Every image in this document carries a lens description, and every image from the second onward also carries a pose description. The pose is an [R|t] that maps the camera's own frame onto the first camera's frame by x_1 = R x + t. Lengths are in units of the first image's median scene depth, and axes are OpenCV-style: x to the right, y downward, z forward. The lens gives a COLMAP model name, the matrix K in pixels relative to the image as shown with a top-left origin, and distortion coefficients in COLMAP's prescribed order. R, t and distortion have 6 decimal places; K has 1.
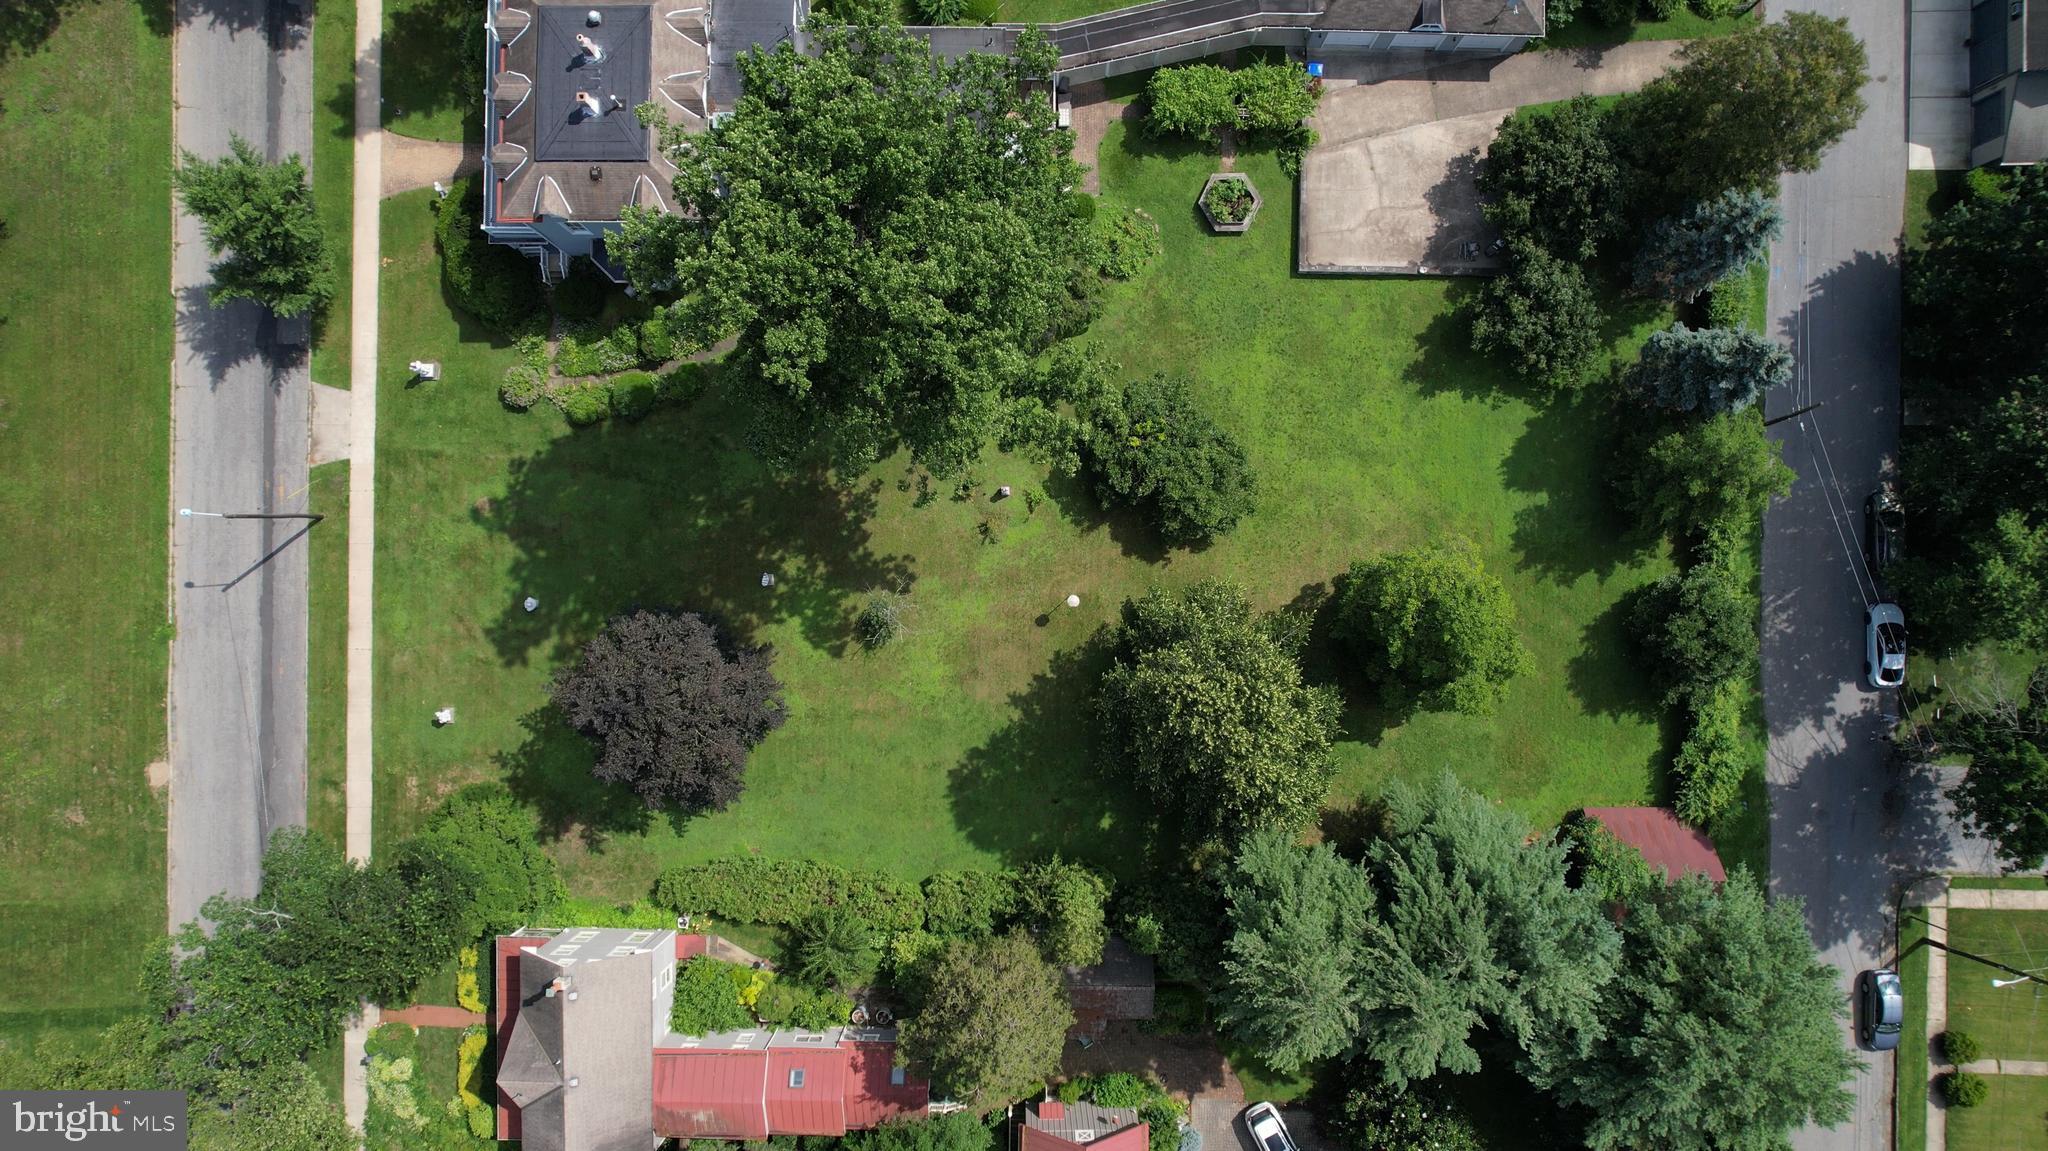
lens RADIAL K [[1298.8, 0, 1034.0], [0, 1298.8, 622.2], [0, 0, 1]] dist [-0.086264, 0.076820]
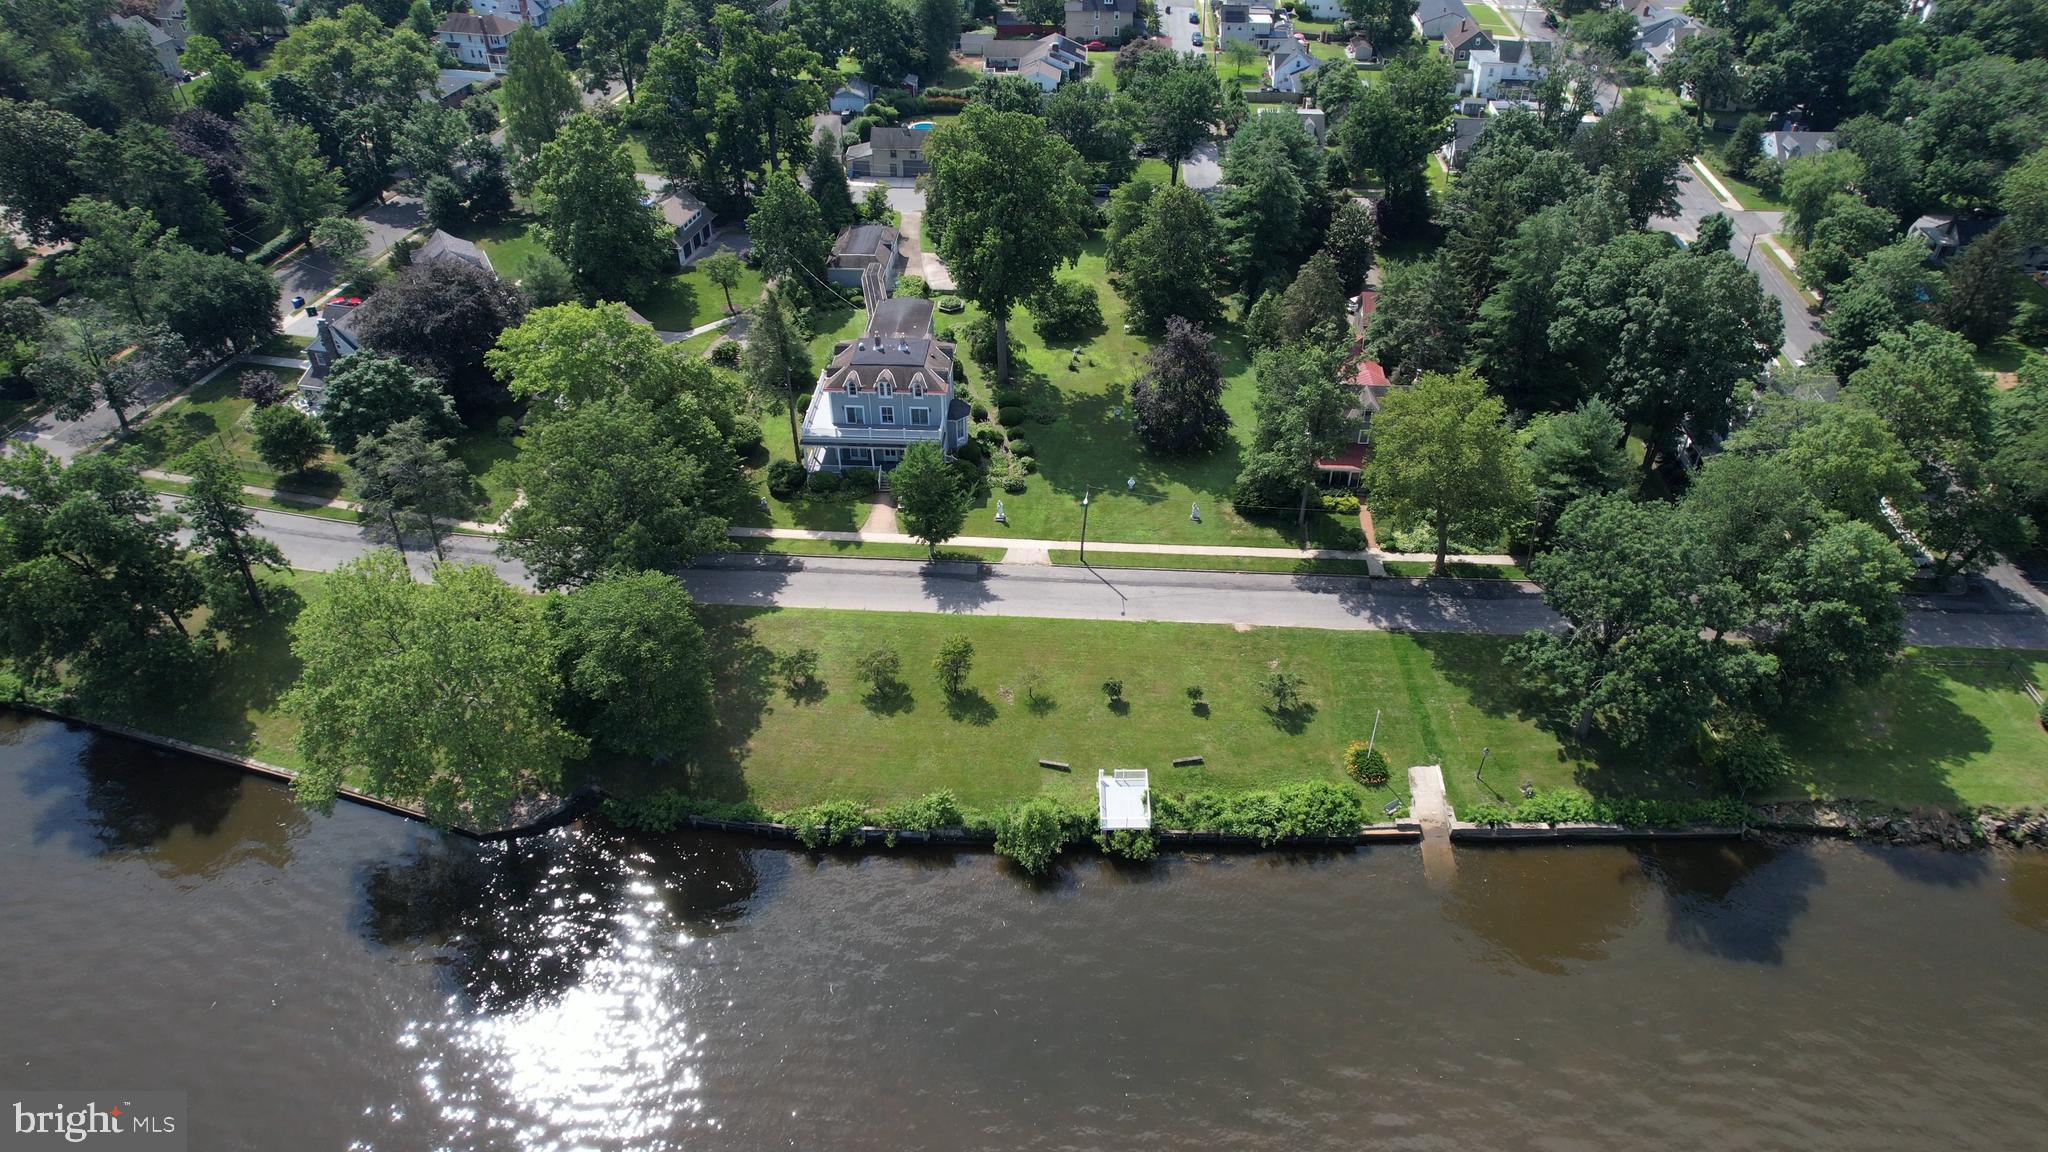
lens RADIAL K [[1306.1, 0, 1040.0], [0, 1306.1, 590.4], [0, 0, 1]] dist [-0.077270, 0.065761]
pose [[0.039001, -0.625007, 0.779644, -1.947277], [0.999238, 0.023342, -0.031273, -0.083838], [0.001348, 0.780270, 0.625442, -0.050820]]
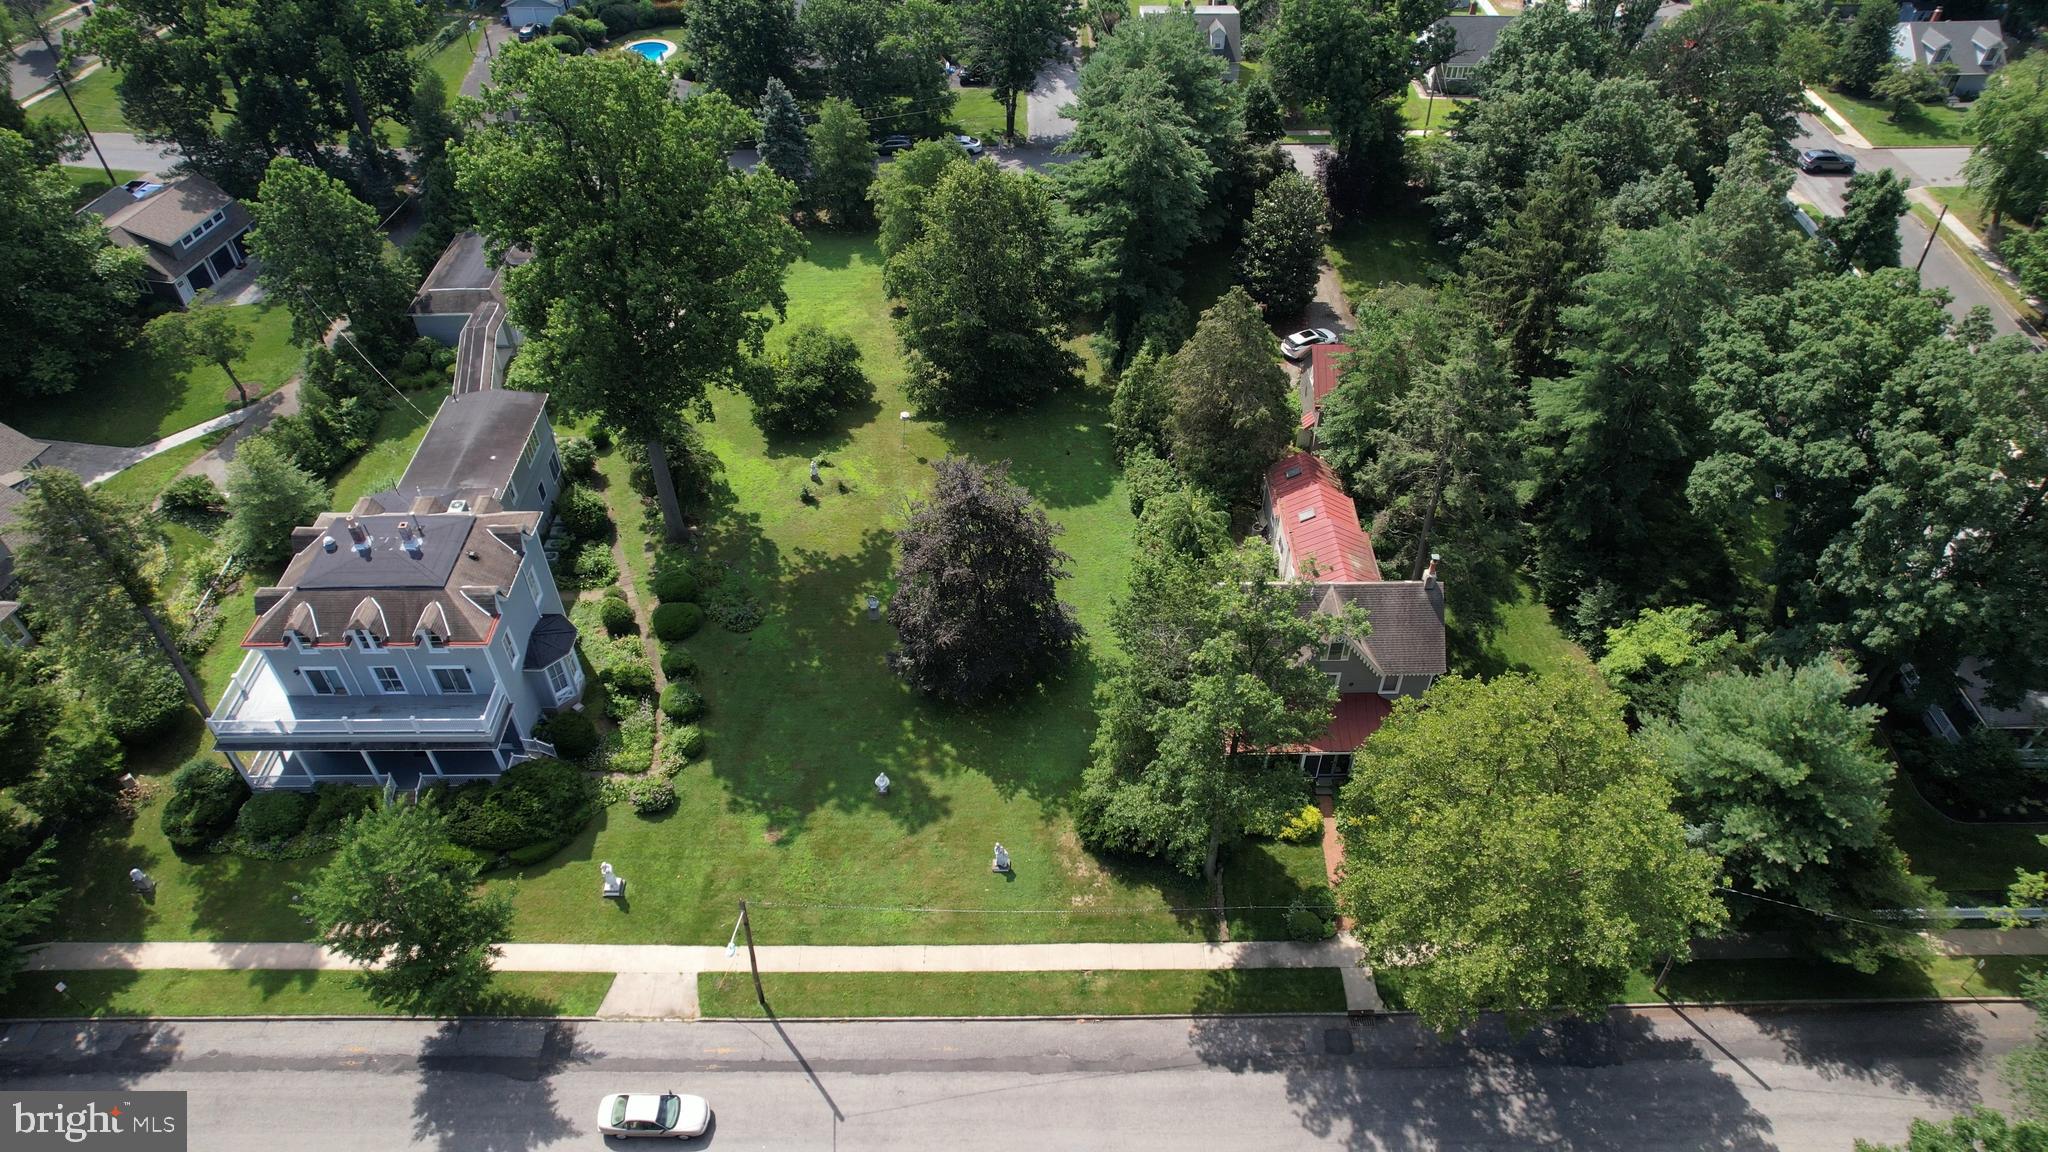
lens RADIAL K [[1311.3, 0, 1039.9], [0, 1311.3, 584.6], [0, 0, 1]] dist [-0.077700, 0.071201]
pose [[-0.025291, -0.681016, 0.731831, -1.001833], [0.999680, -0.017768, 0.018013, 0.087037], [0.000736, 0.732053, 0.681248, 0.230721]]
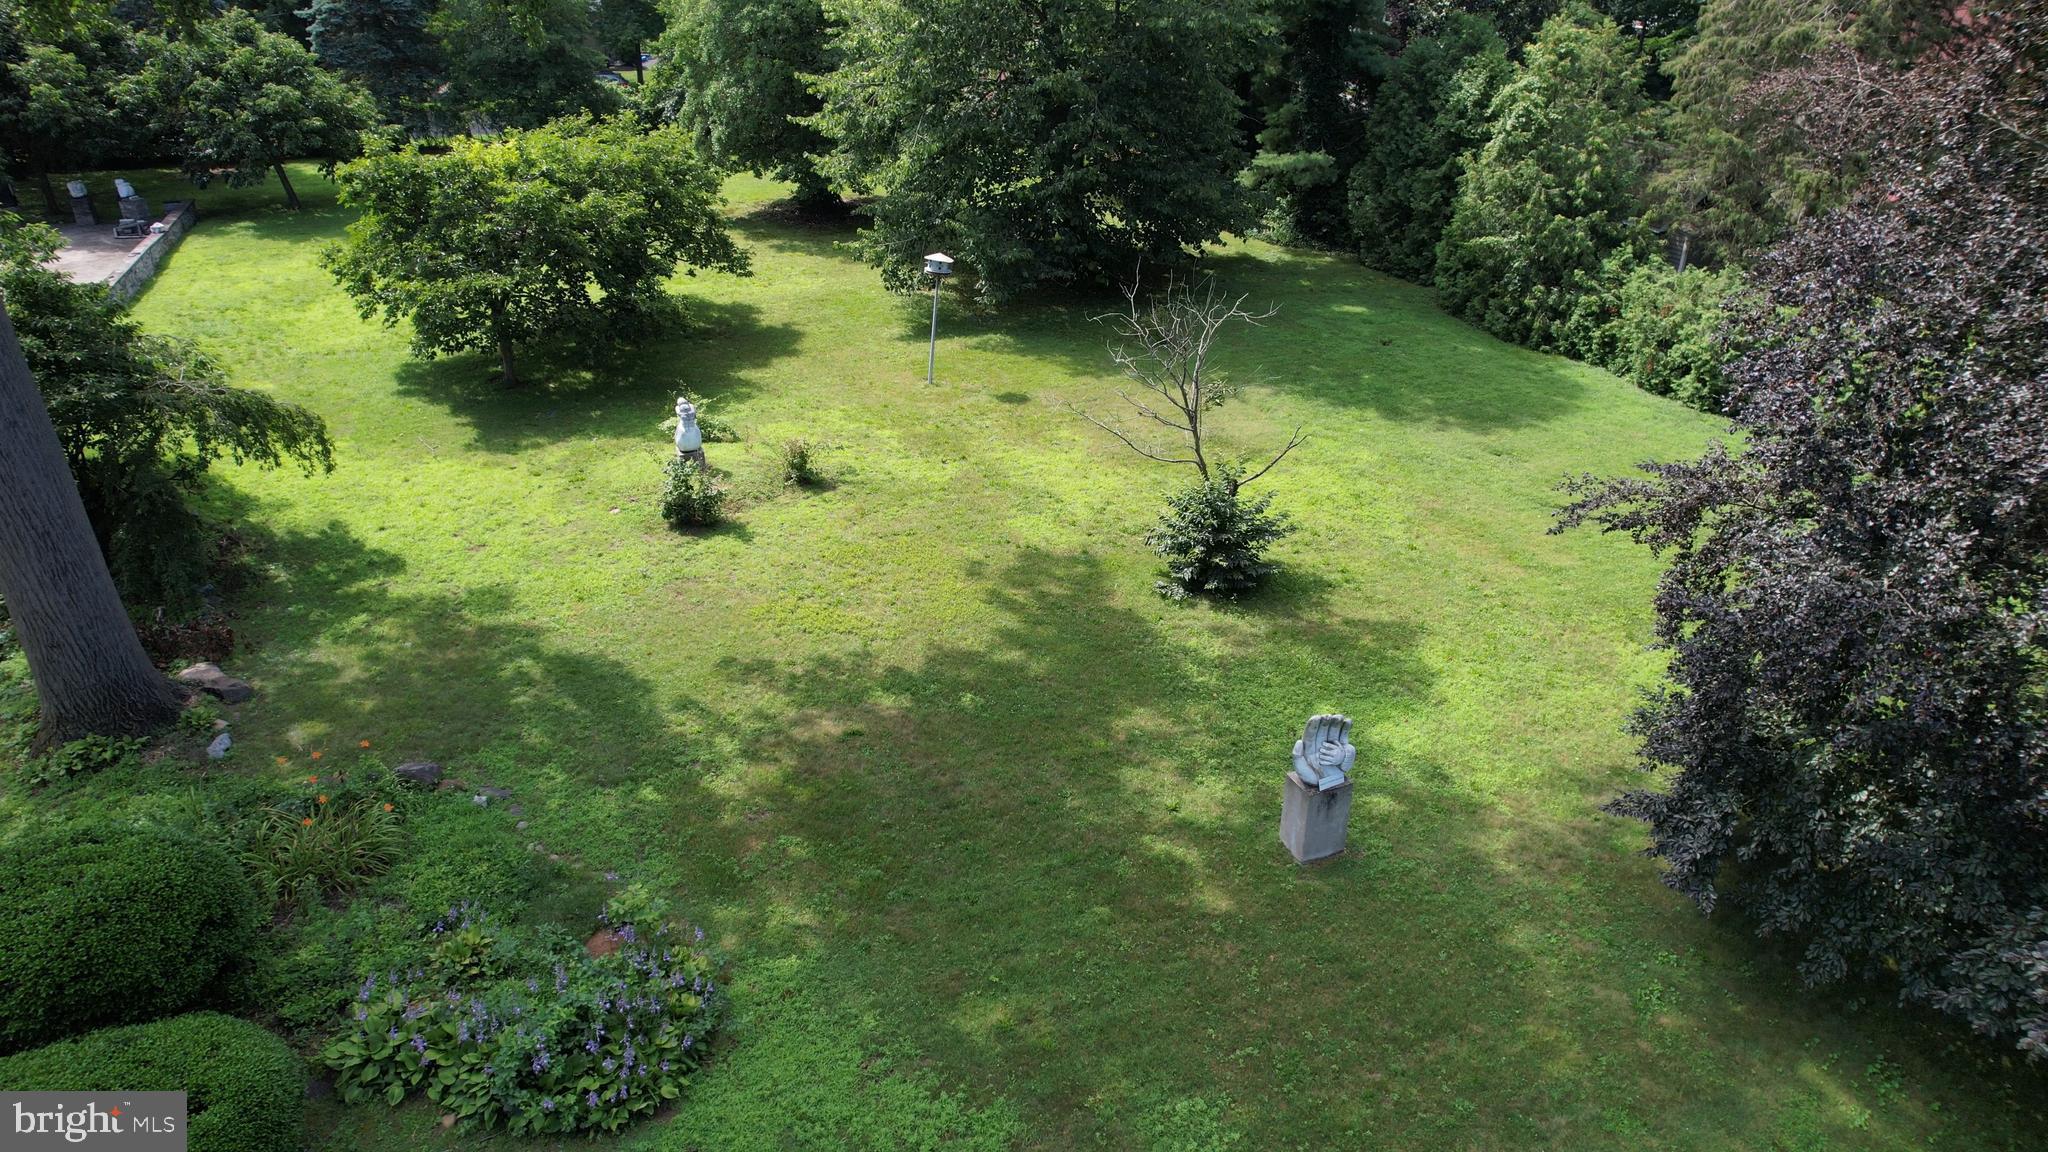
lens RADIAL K [[1311.3, 0, 1039.9], [0, 1311.3, 584.6], [0, 0, 1]] dist [-0.077700, 0.071201]
pose [[-0.378942, -0.426134, 0.821470, -0.343826], [0.925409, -0.170187, 0.338606, -0.137092], [-0.004488, 0.888508, 0.458840, 0.872918]]
